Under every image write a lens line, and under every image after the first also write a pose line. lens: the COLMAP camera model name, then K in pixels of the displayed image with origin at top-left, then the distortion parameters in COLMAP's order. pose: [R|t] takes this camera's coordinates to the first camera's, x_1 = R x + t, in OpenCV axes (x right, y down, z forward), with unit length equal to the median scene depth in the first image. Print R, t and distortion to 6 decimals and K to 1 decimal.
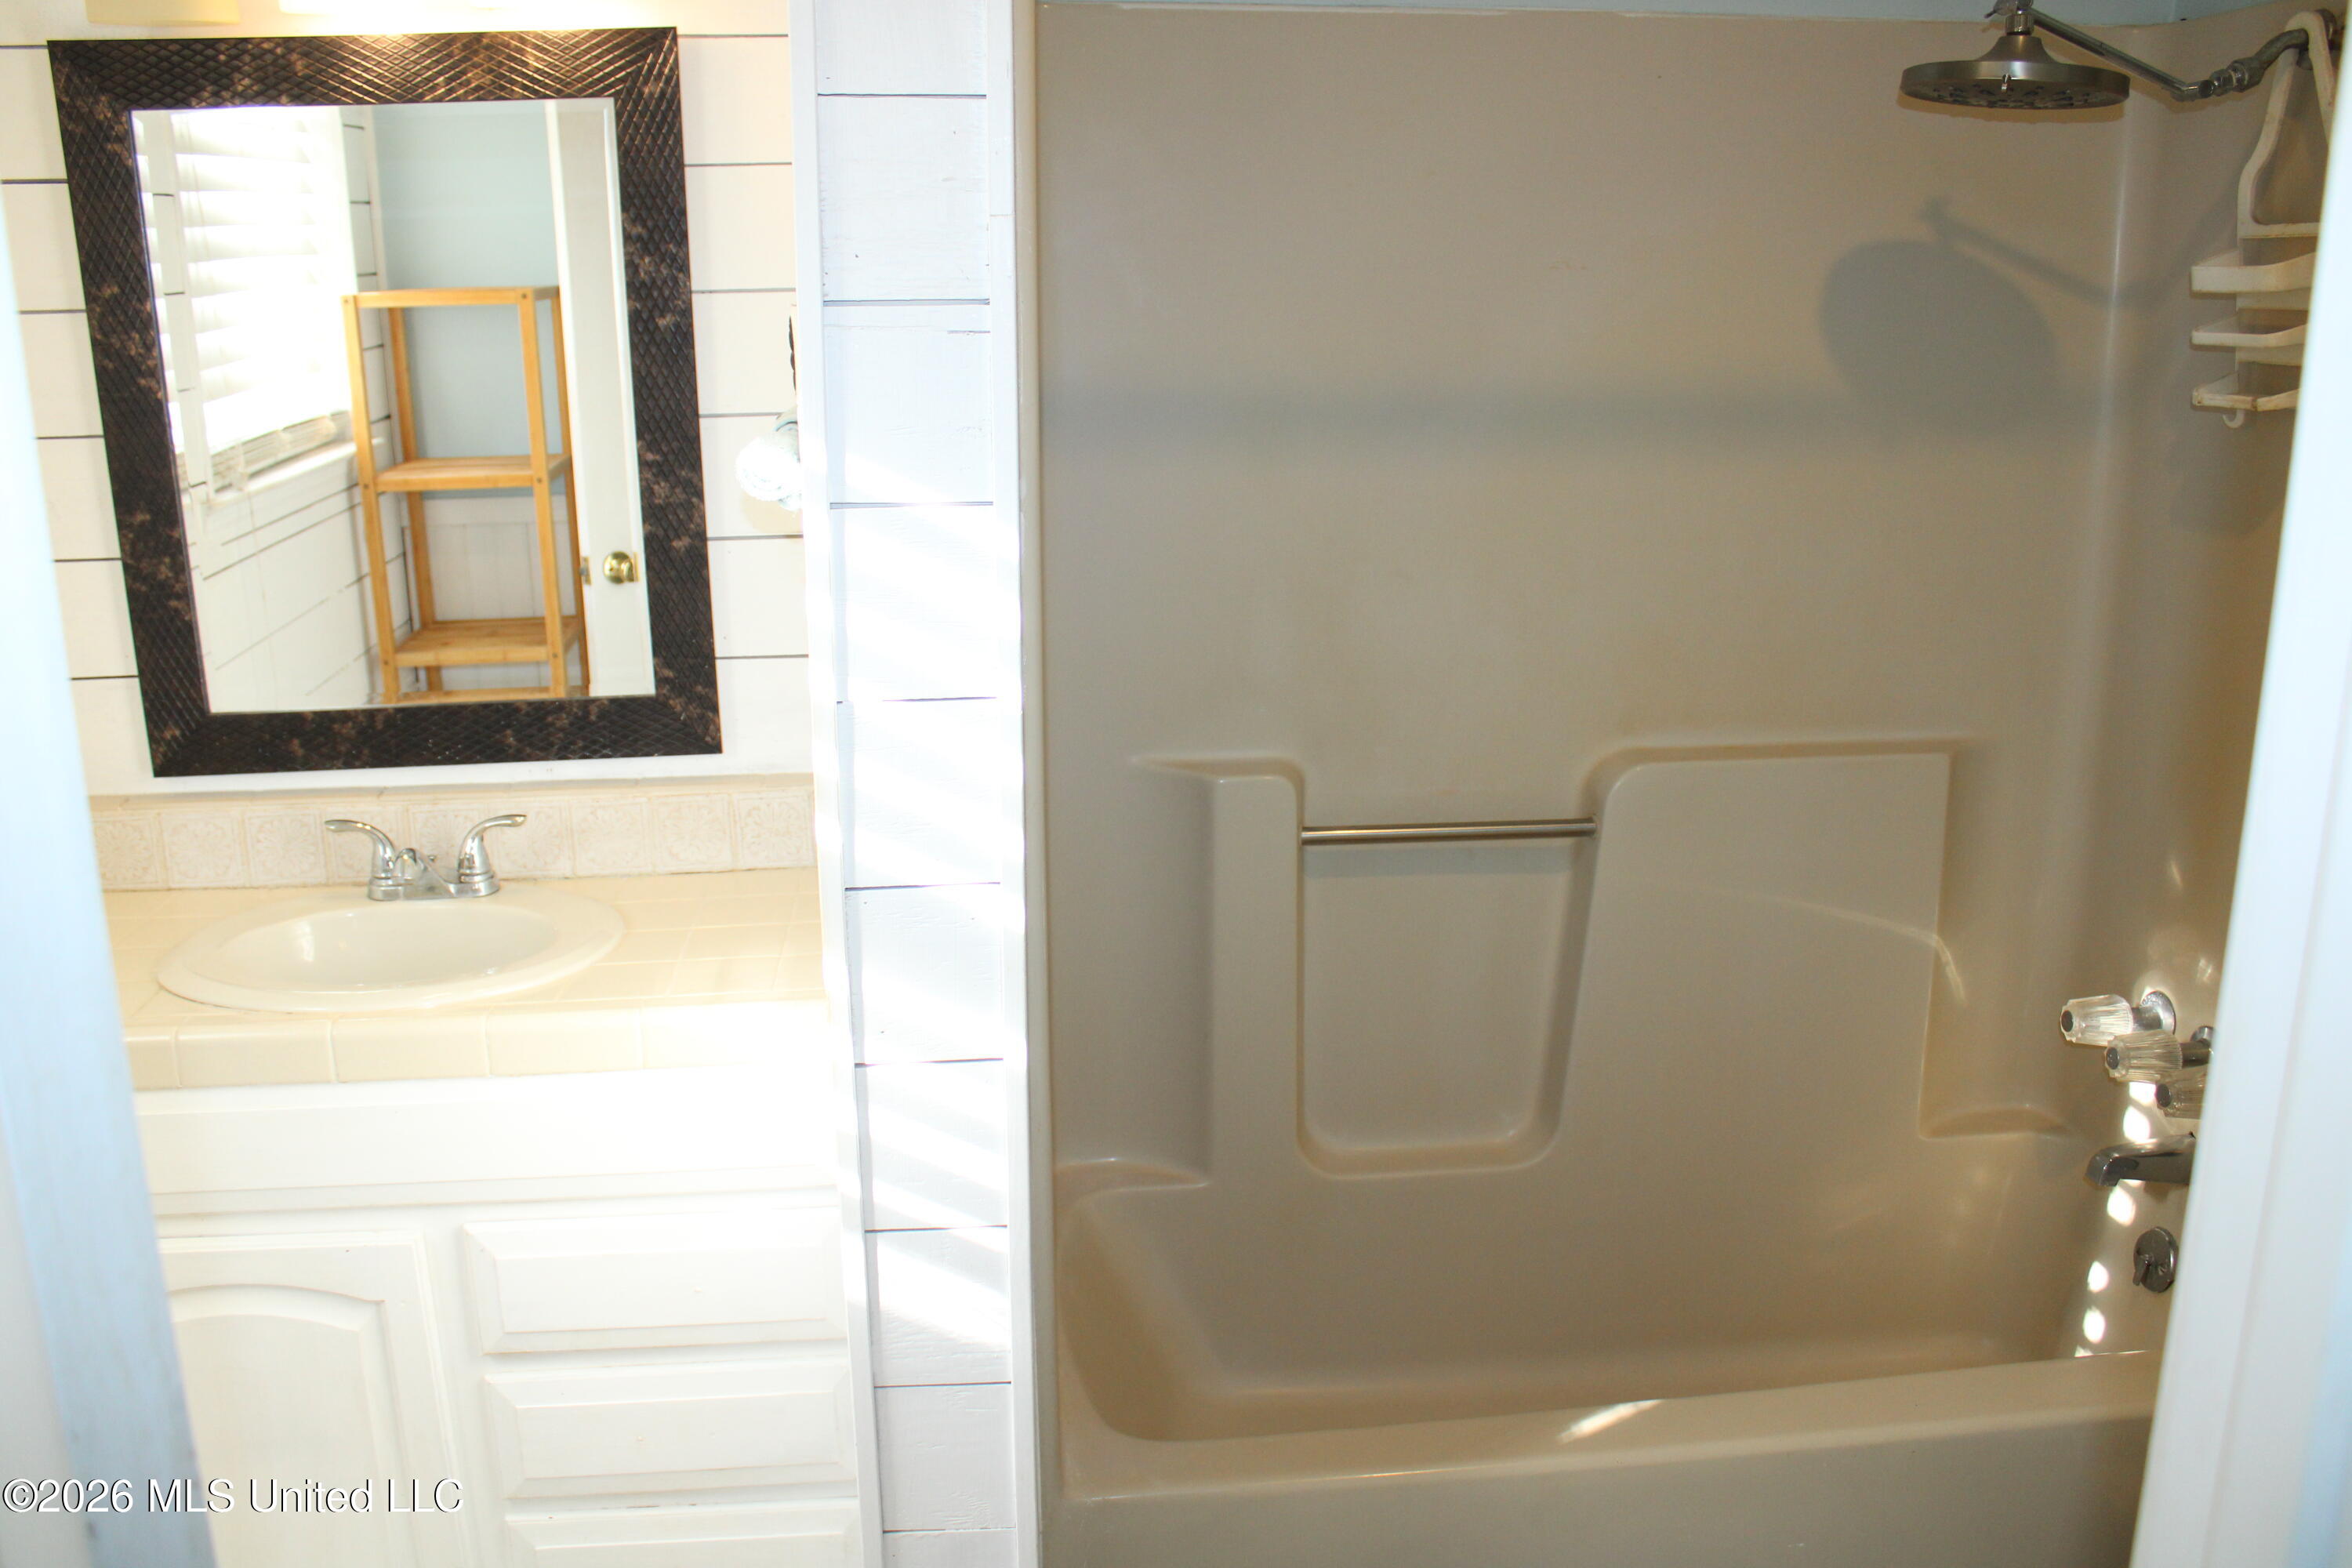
lens RADIAL K [[1958.6, 0, 1172.4], [0, 1958.6, 789.2], [0, 0, 1]] dist [-0.156417, 0.139928]
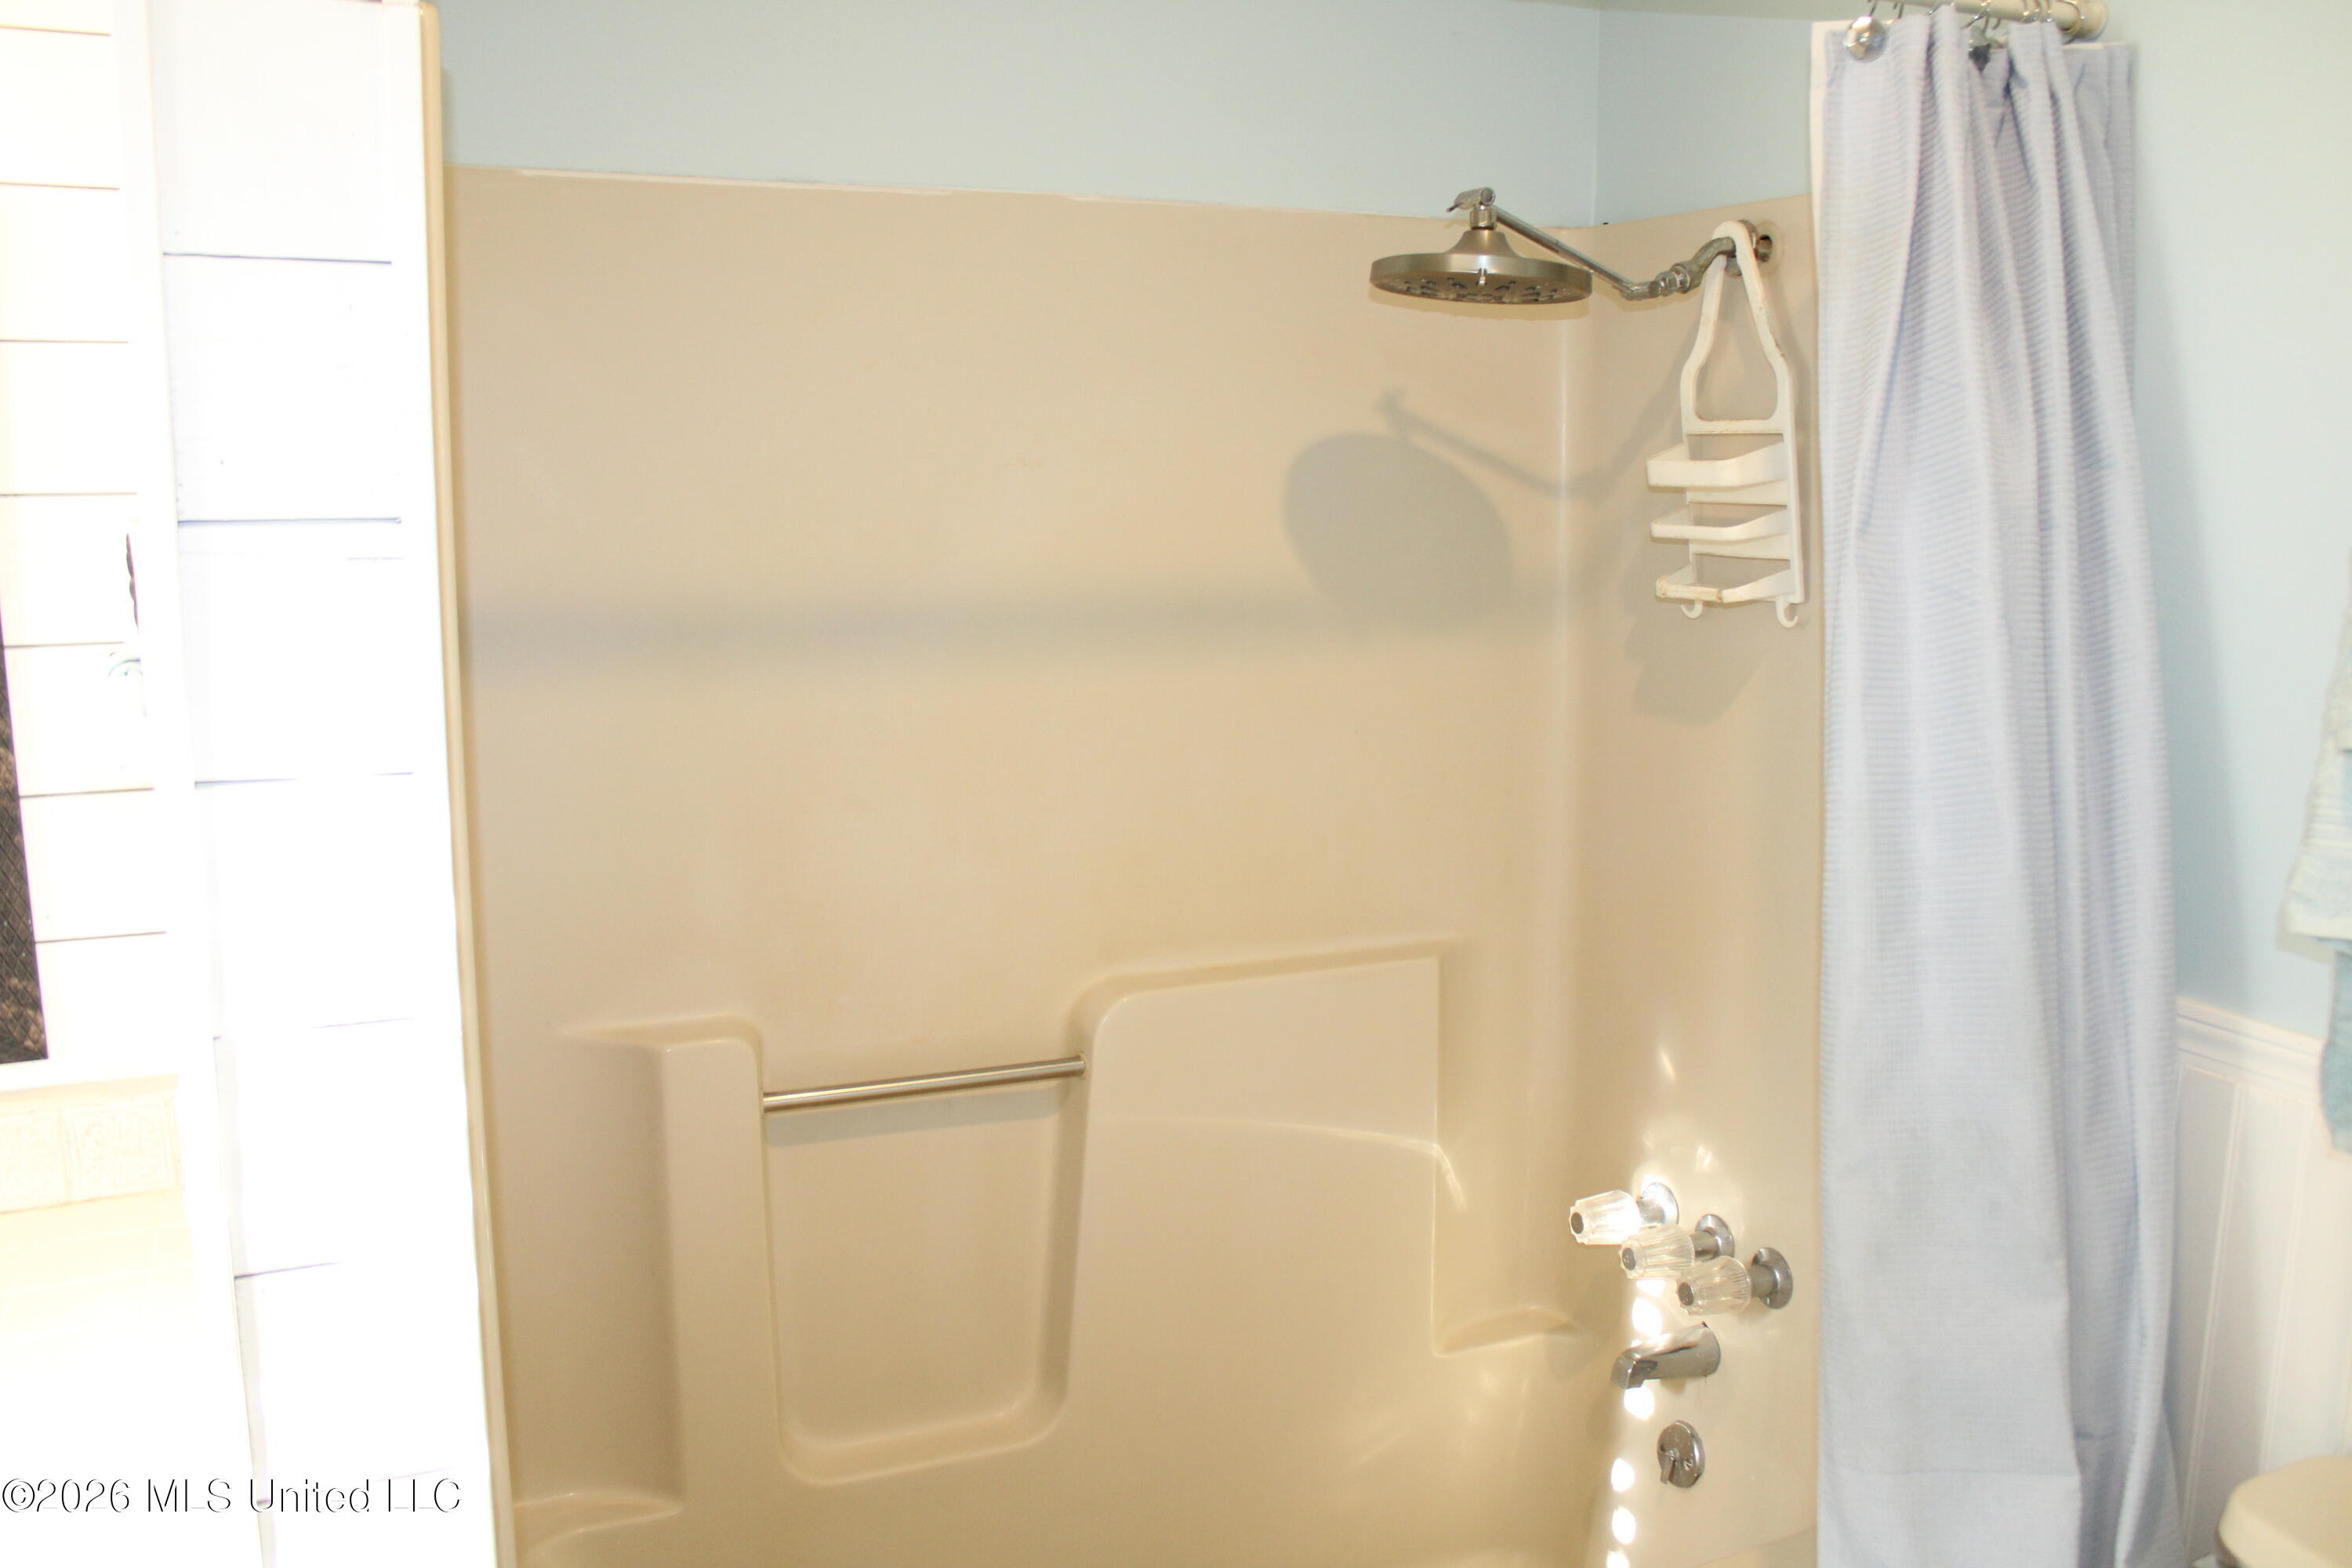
lens RADIAL K [[1958.6, 0, 1155.3], [0, 1958.6, 790.1], [0, 0, 1]] dist [-0.156417, 0.139928]
pose [[0.951499, -0.043062, 0.304623, -0.026886], [0.070874, 0.994205, -0.080833, -0.034380], [-0.299377, 0.098502, 0.949037, 0.106021]]
